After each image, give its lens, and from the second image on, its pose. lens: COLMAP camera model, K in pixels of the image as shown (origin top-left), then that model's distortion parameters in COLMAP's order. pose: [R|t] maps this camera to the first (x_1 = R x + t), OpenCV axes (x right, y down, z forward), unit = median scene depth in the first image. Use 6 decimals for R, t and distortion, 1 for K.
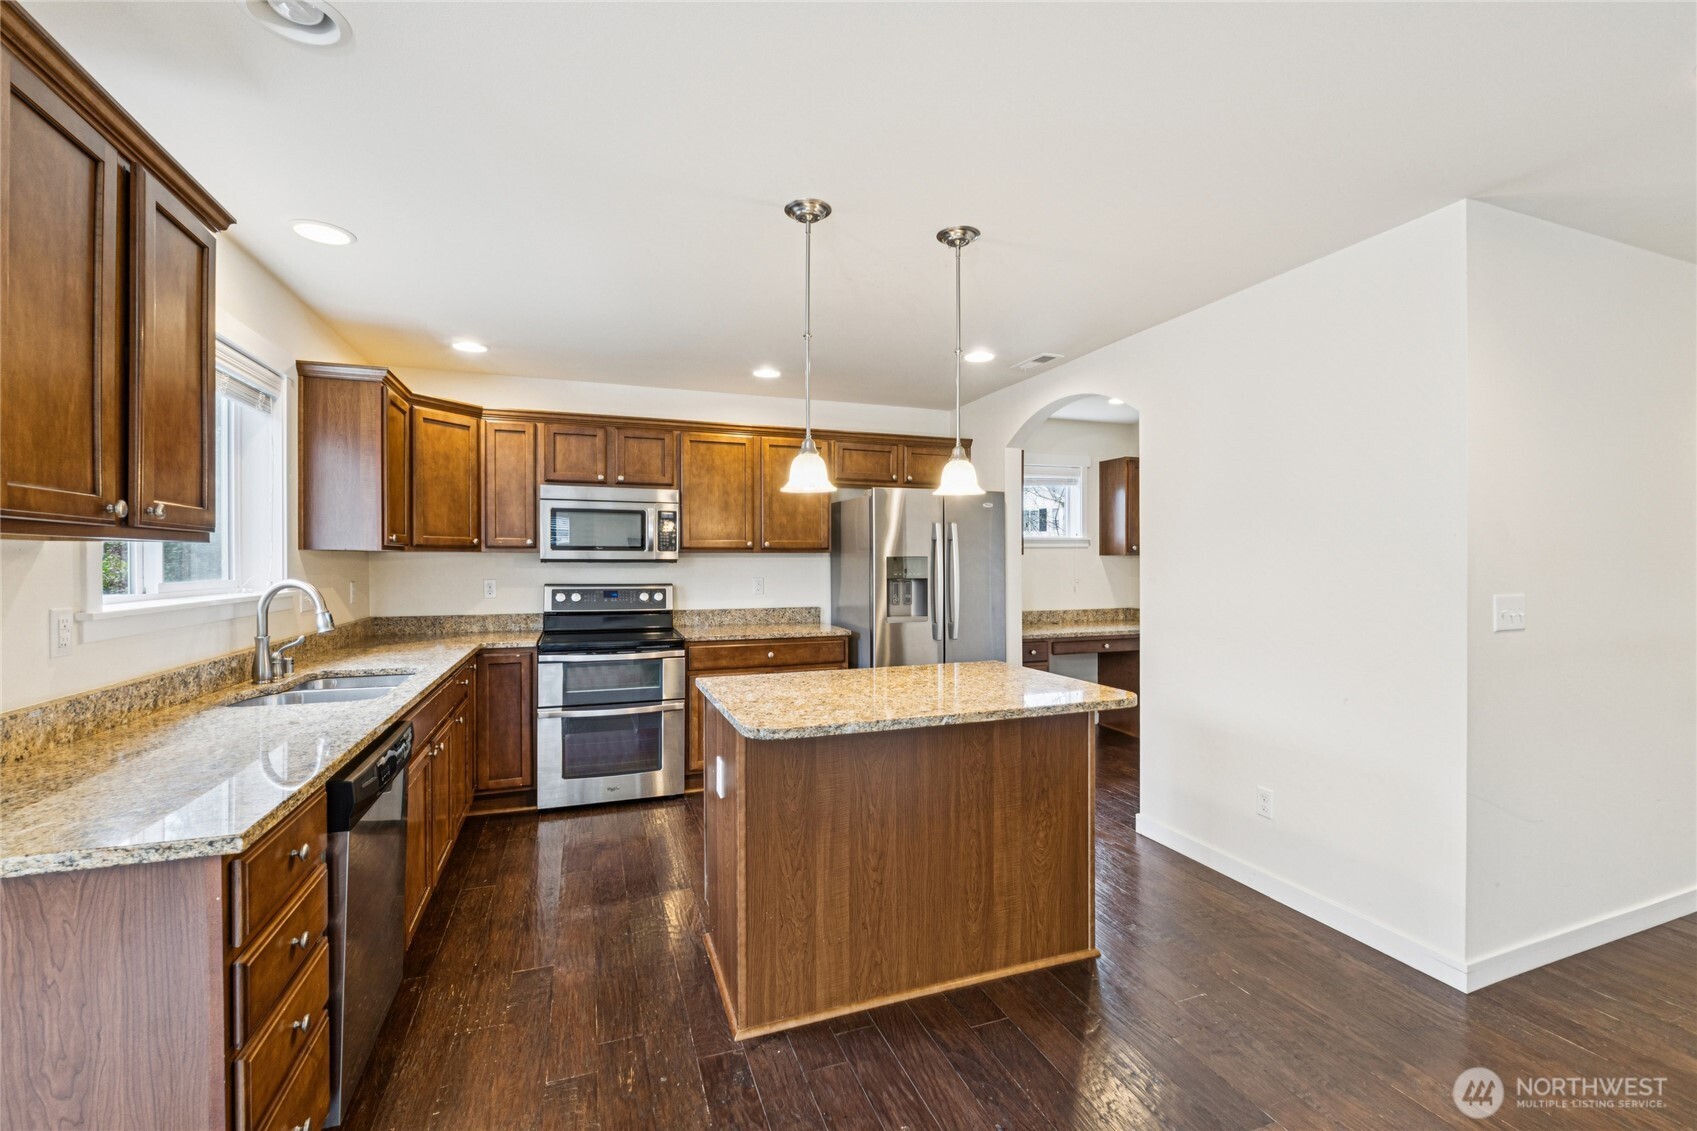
lens RADIAL K [[716.5, 0, 846.0], [0, 716.5, 568.5], [0, 0, 1]] dist [-0.000307, 0.000058]
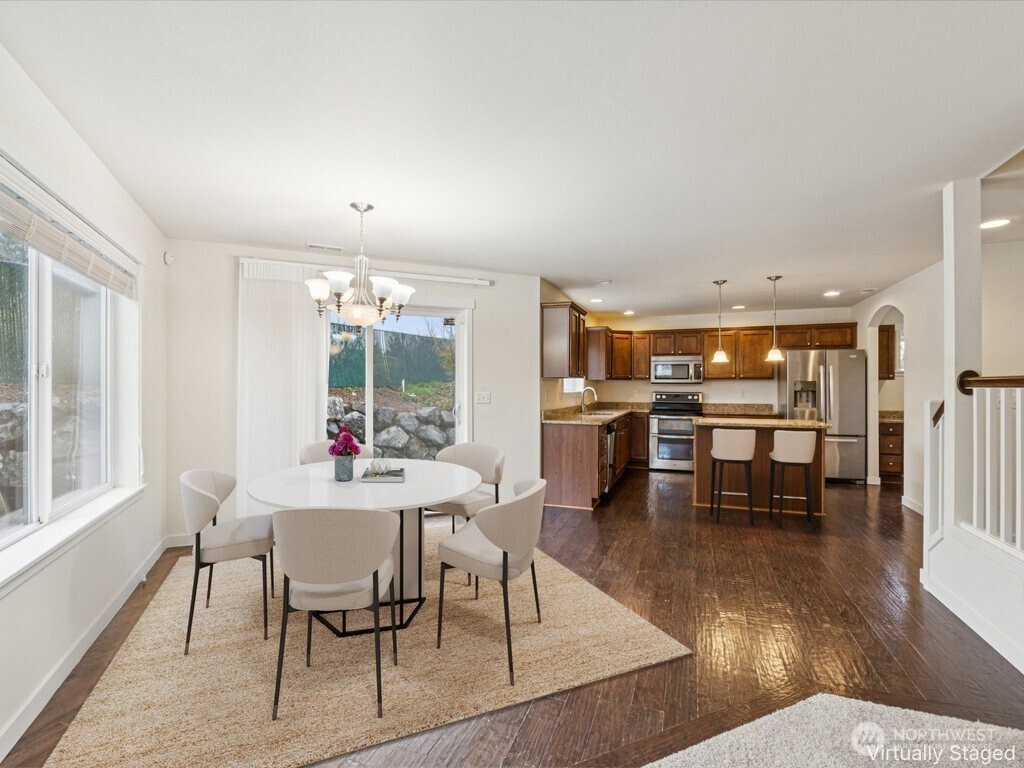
lens RADIAL K [[469.4, 0, 512.0], [0, 469.4, 384.0], [0, 0, 1]] dist [-0.000073, 0.000035]
pose [[0.756331, 0.000435, -0.654189, 0.361524], [-0.009824, 0.999895, -0.010694, 0.017304], [0.654116, 0.014515, 0.756255, -0.743052]]
